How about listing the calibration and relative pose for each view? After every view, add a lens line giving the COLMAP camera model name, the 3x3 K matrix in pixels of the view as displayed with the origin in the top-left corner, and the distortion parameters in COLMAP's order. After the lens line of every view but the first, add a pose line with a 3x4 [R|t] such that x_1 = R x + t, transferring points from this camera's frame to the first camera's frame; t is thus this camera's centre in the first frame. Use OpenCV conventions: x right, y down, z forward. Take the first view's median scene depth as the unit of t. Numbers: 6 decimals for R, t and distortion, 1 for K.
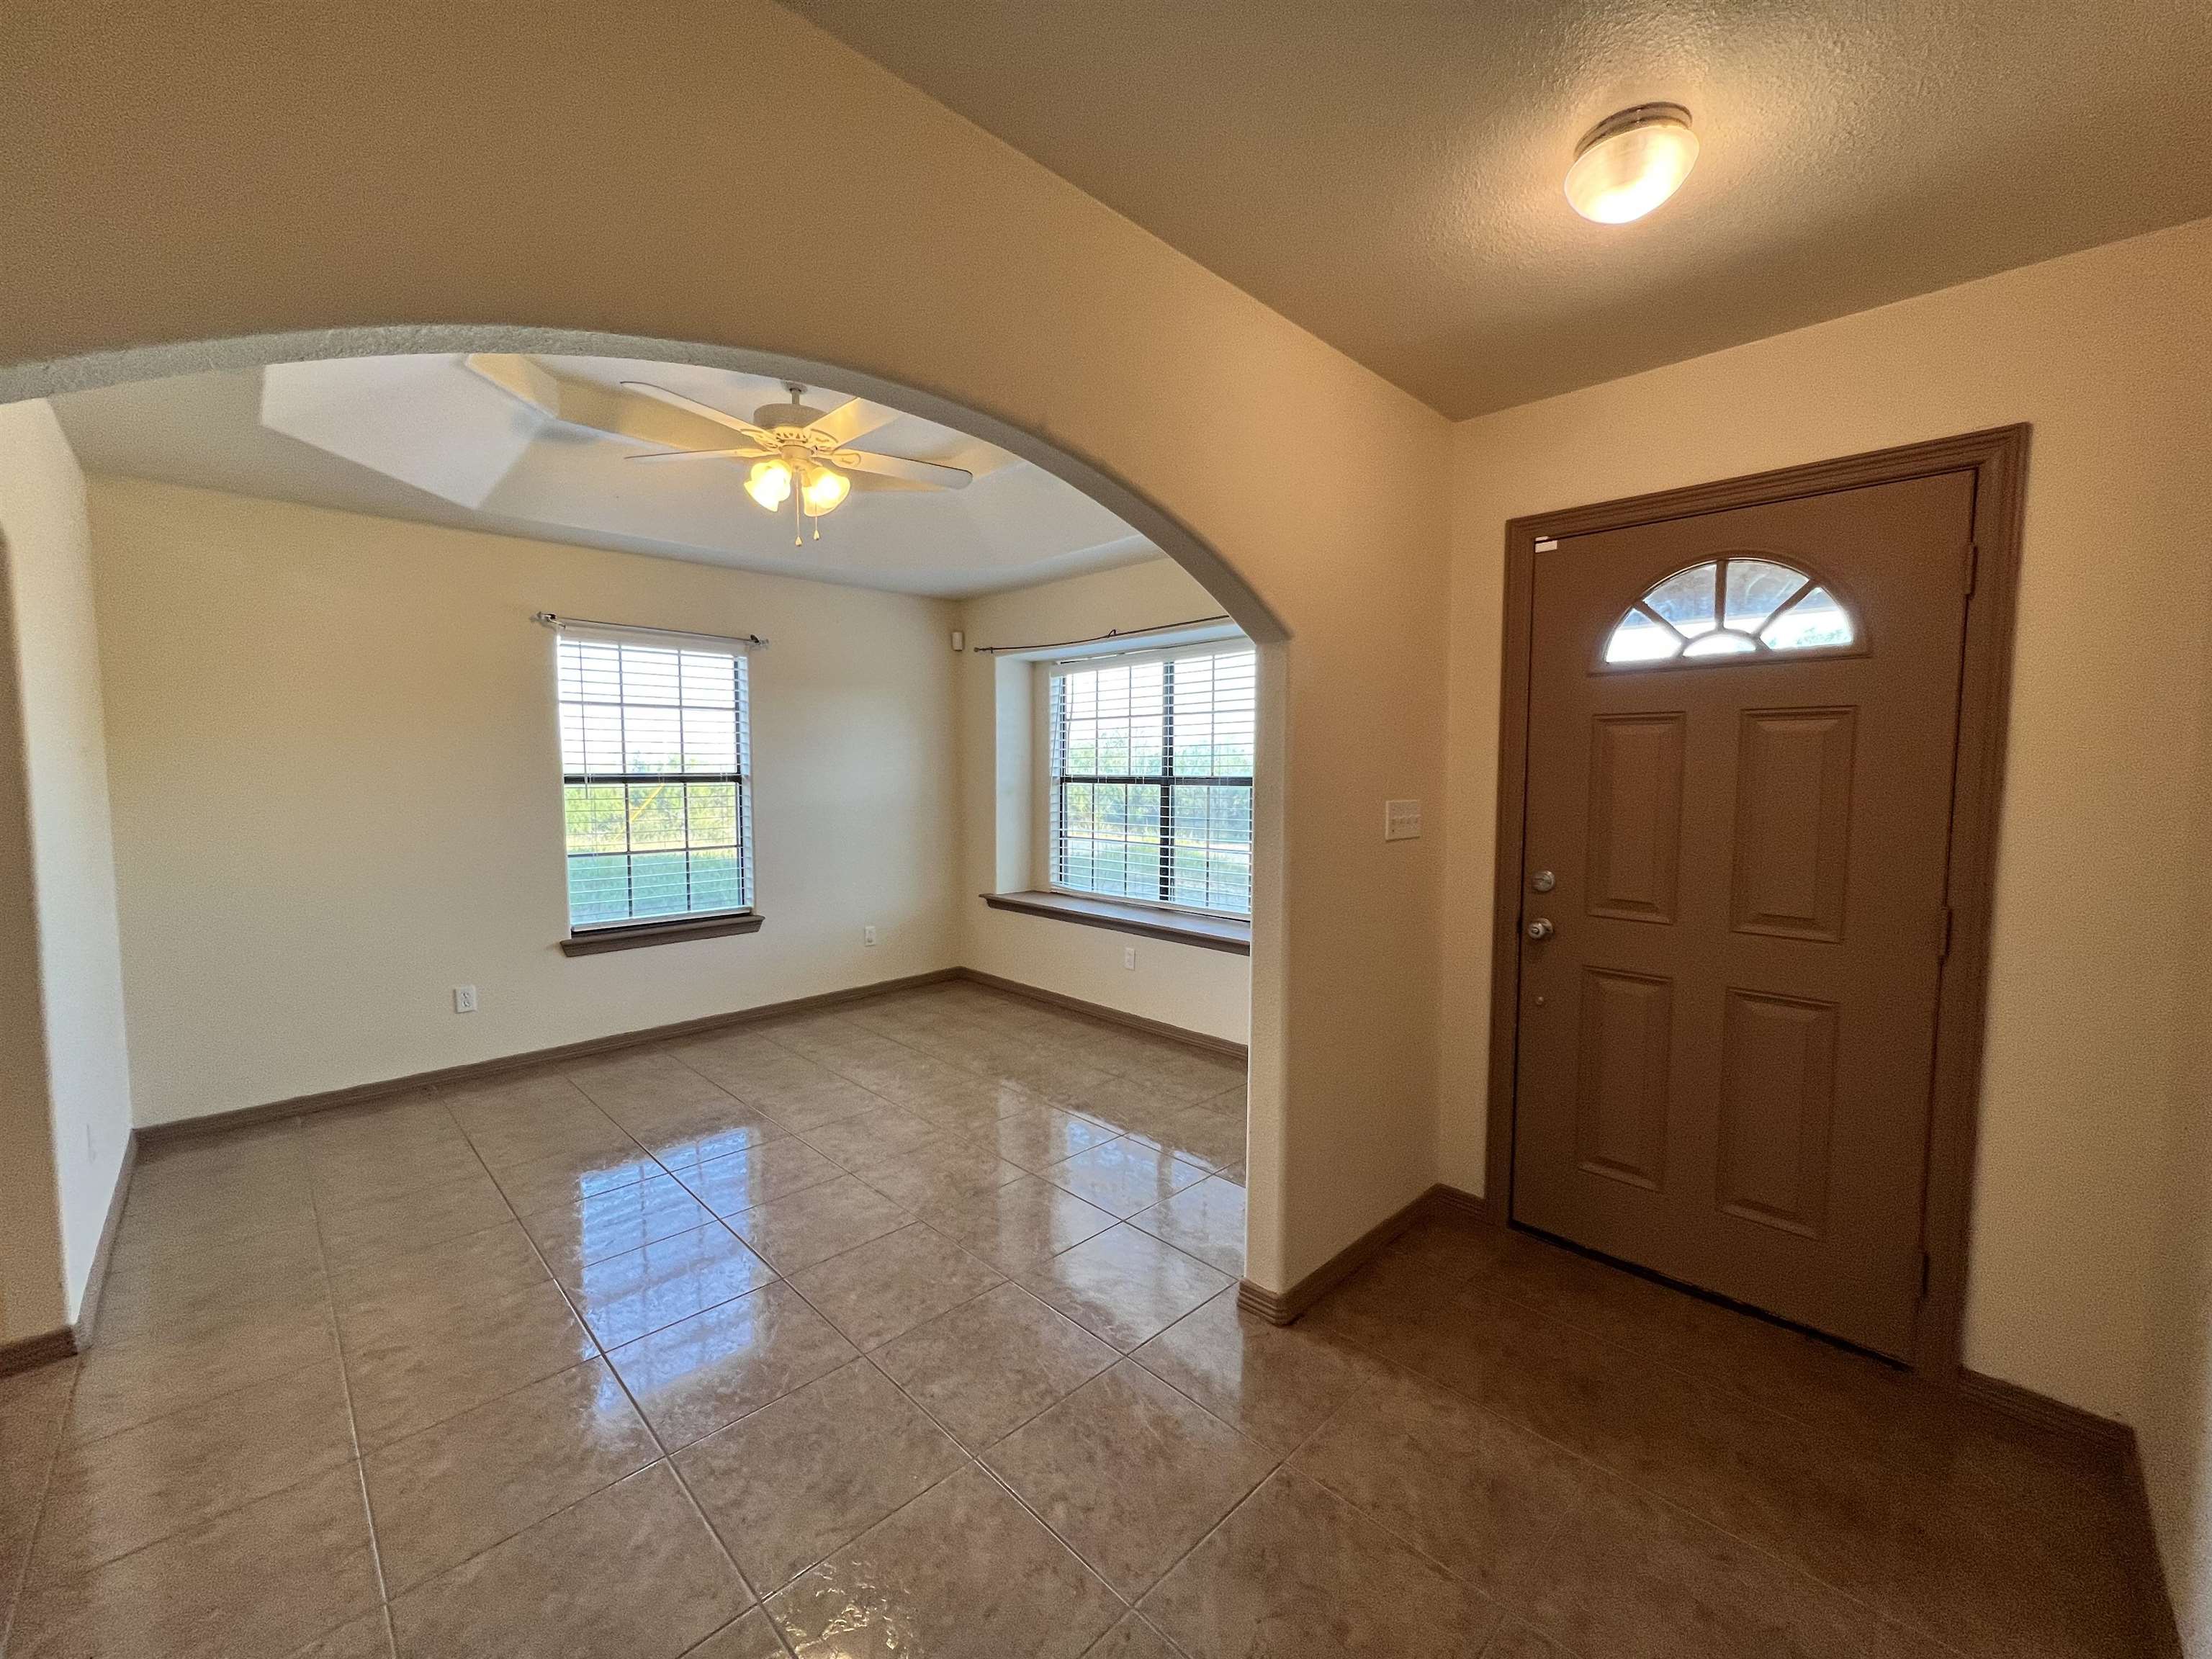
lens RADIAL K [[888.1, 0, 1116.1], [0, 888.1, 829.0], [0, 0, 1]] dist [0.000904, 0.000524]
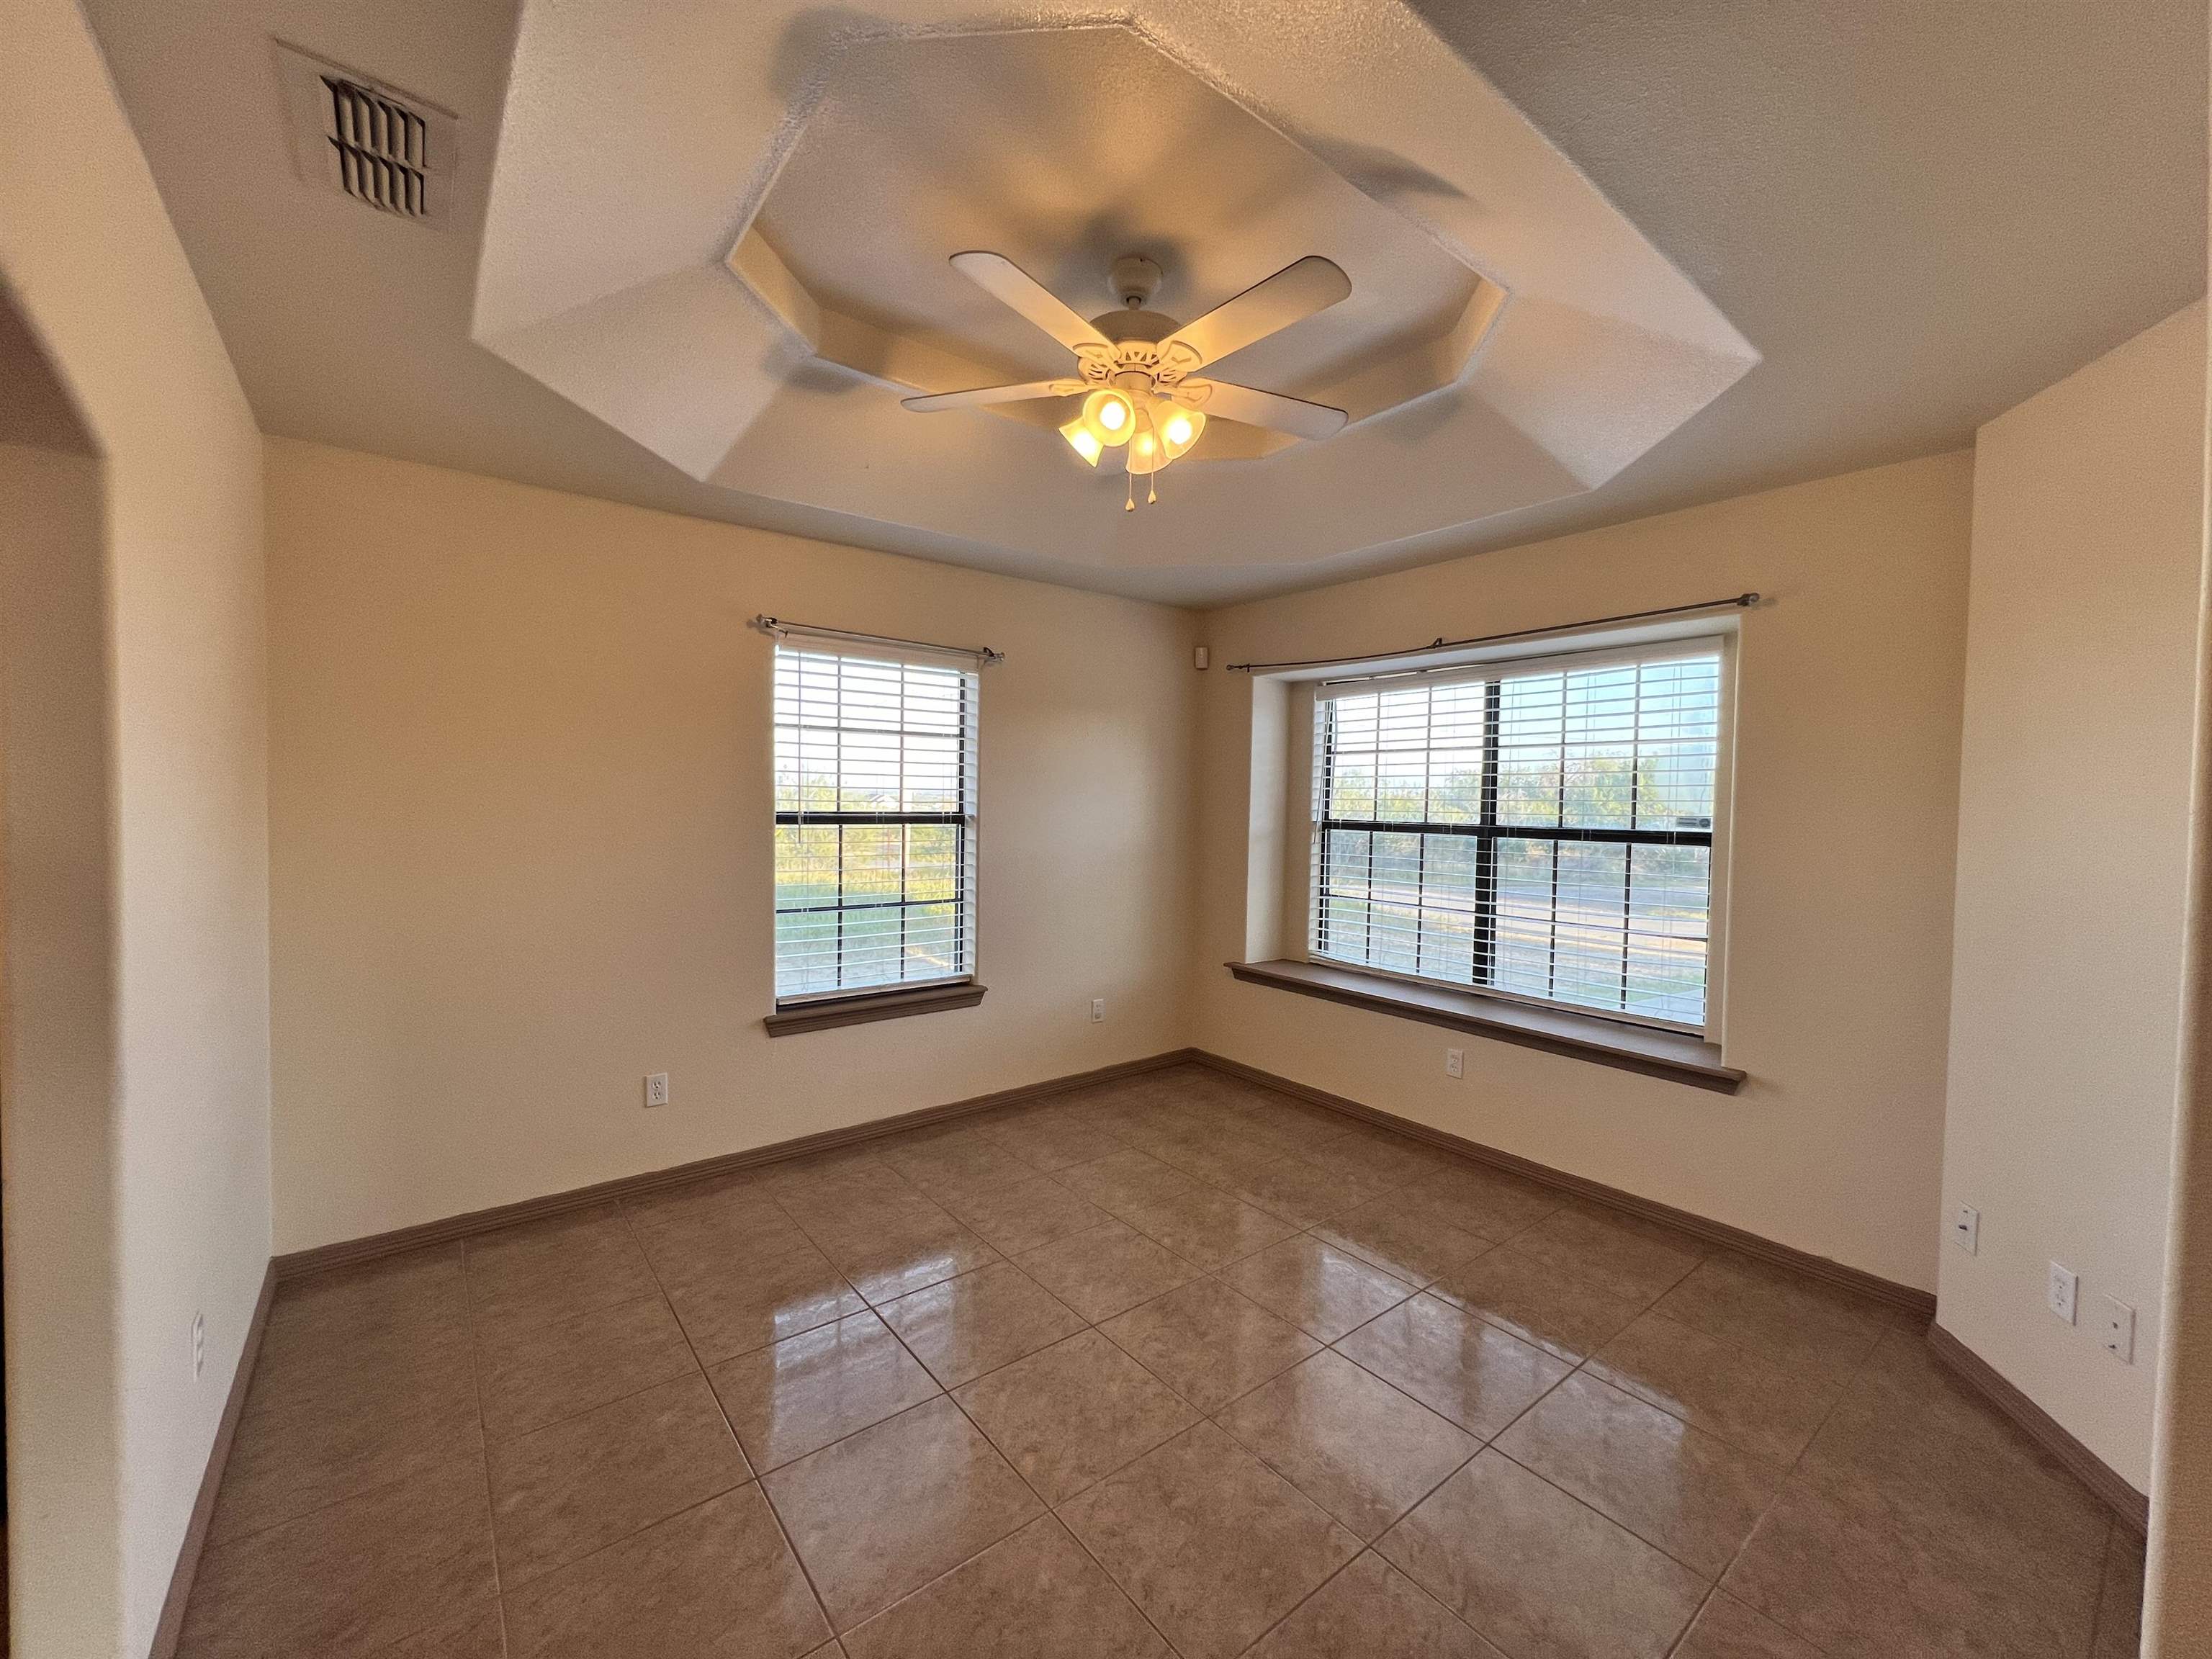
lens RADIAL K [[888.1, 0, 1109.1], [0, 888.1, 823.4], [0, 0, 1]] dist [0.000904, 0.000524]
pose [[0.993611, 0.018072, -0.111403, -0.196831], [-0.023488, 0.998595, -0.047498, -0.016795], [0.110388, 0.049811, 0.992640, 0.193286]]
